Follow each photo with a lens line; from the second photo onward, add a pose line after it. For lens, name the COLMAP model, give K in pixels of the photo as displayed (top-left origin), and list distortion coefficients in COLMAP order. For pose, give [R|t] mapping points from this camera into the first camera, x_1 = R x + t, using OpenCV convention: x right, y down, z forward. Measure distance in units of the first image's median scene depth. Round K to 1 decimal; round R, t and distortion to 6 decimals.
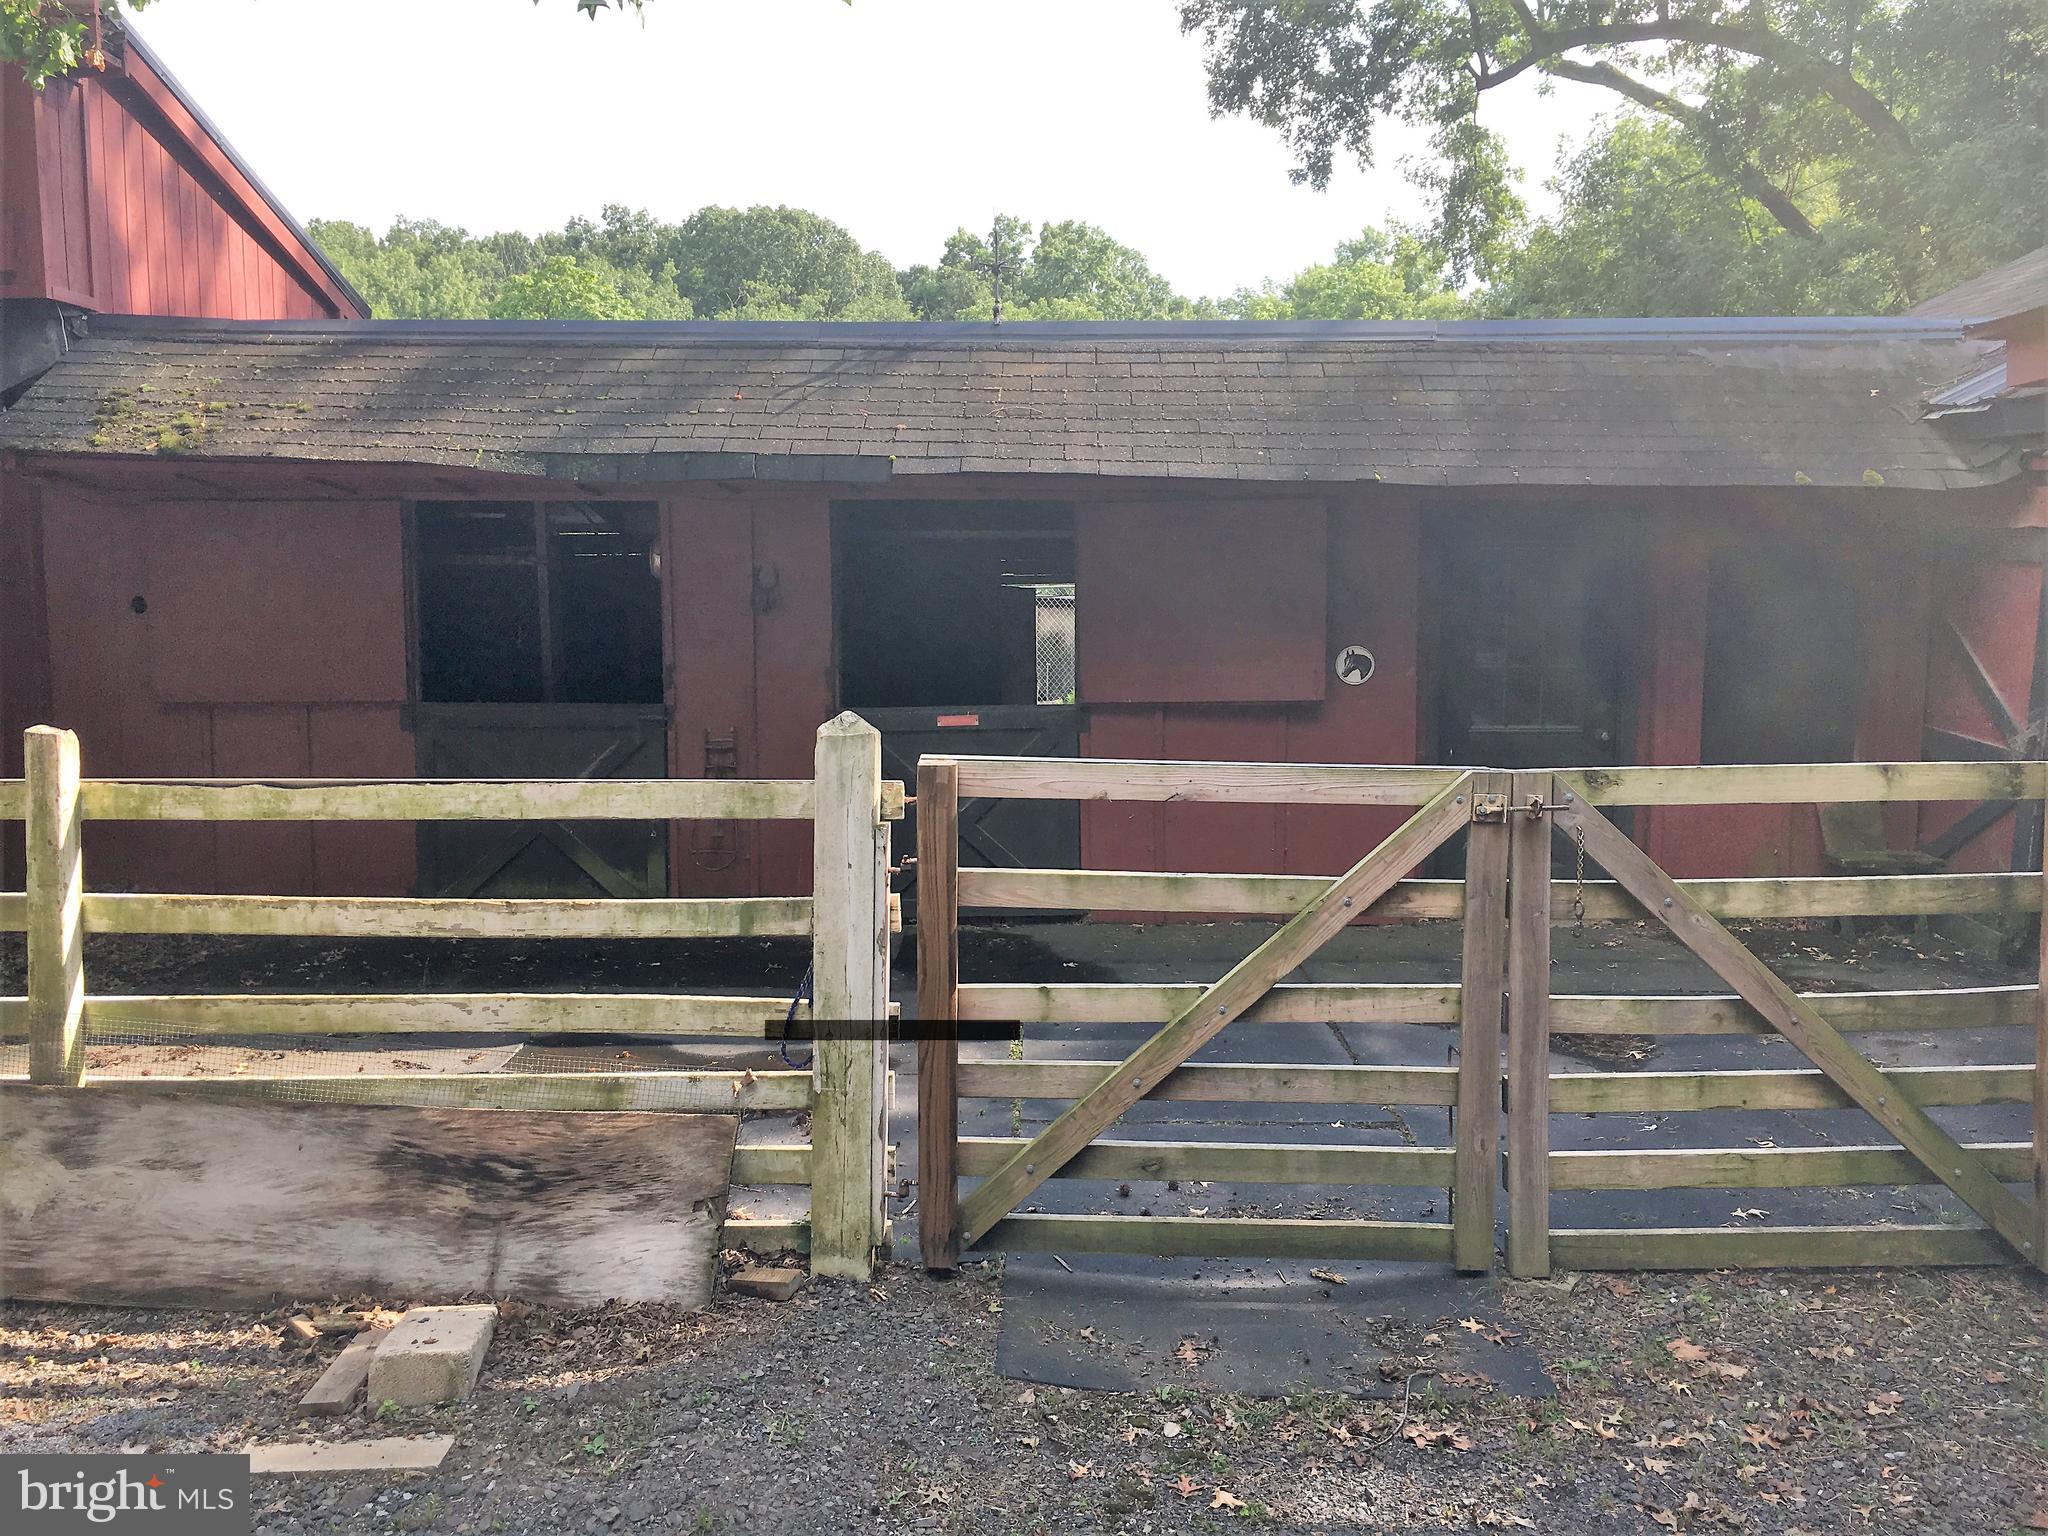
lens RADIAL K [[1733.5, 0, 1007.0], [0, 1733.5, 823.9], [0, 0, 1]] dist [-0.052455, -0.011900]
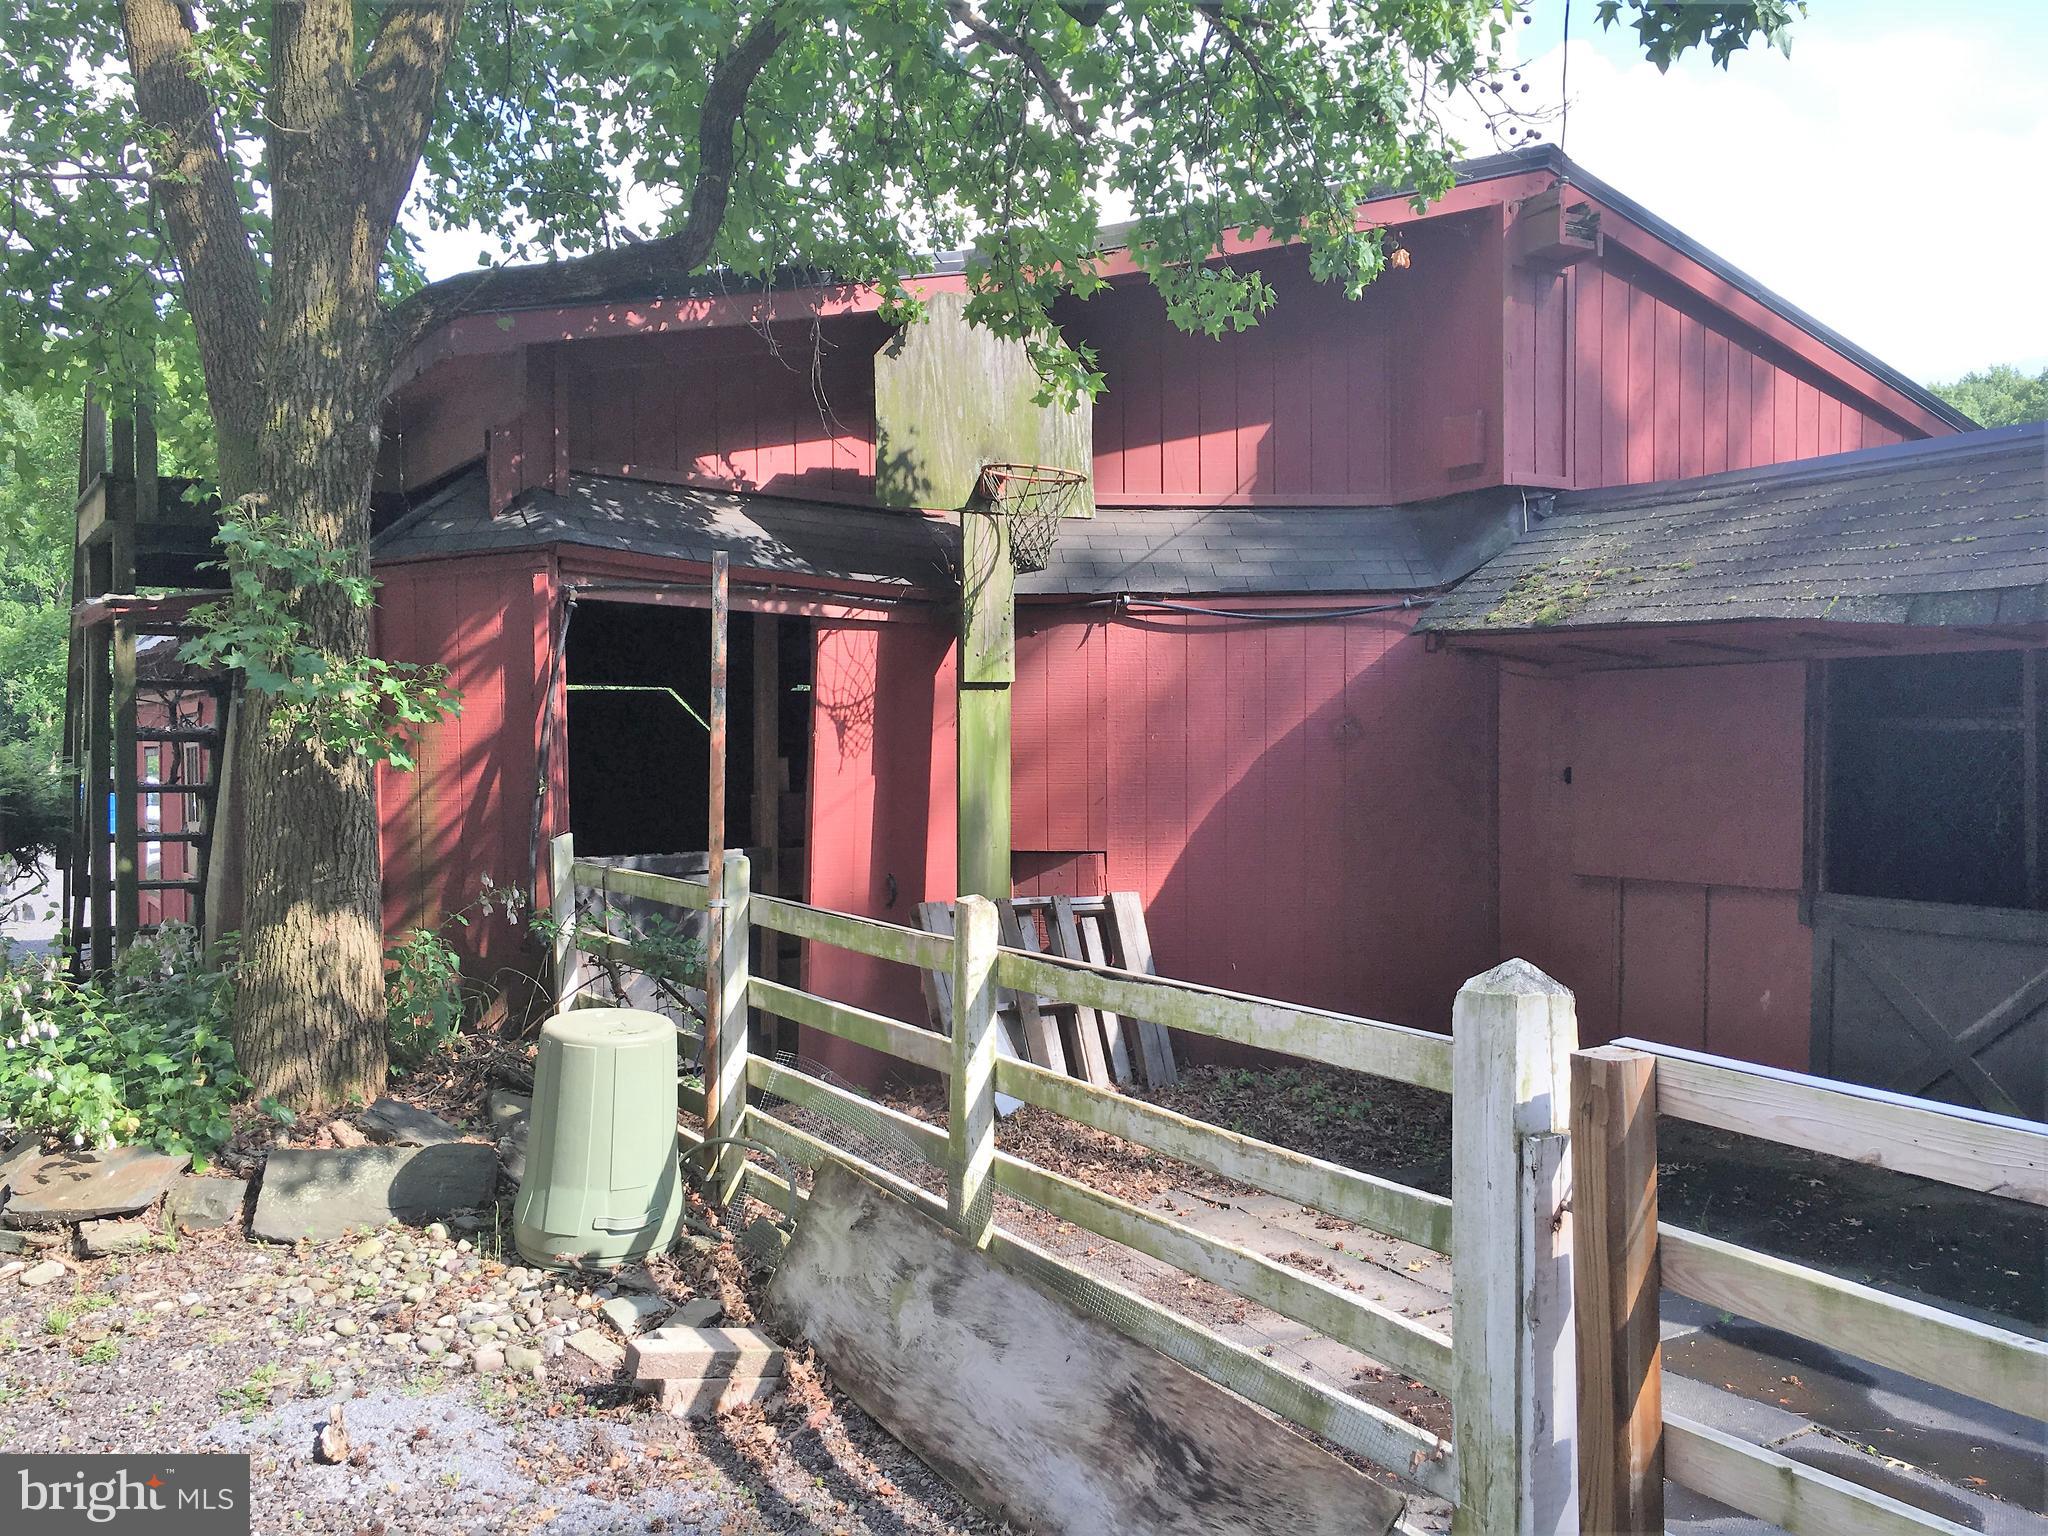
lens RADIAL K [[1676.6, 0, 1025.5], [0, 1676.6, 794.2], [0, 0, 1]] dist [0.033711, -0.003596]
pose [[0.499863, 0.014476, -0.865983, 0.205812], [-0.108441, 0.993038, -0.045995, -0.041407], [0.859289, 0.116899, 0.497953, 0.261232]]
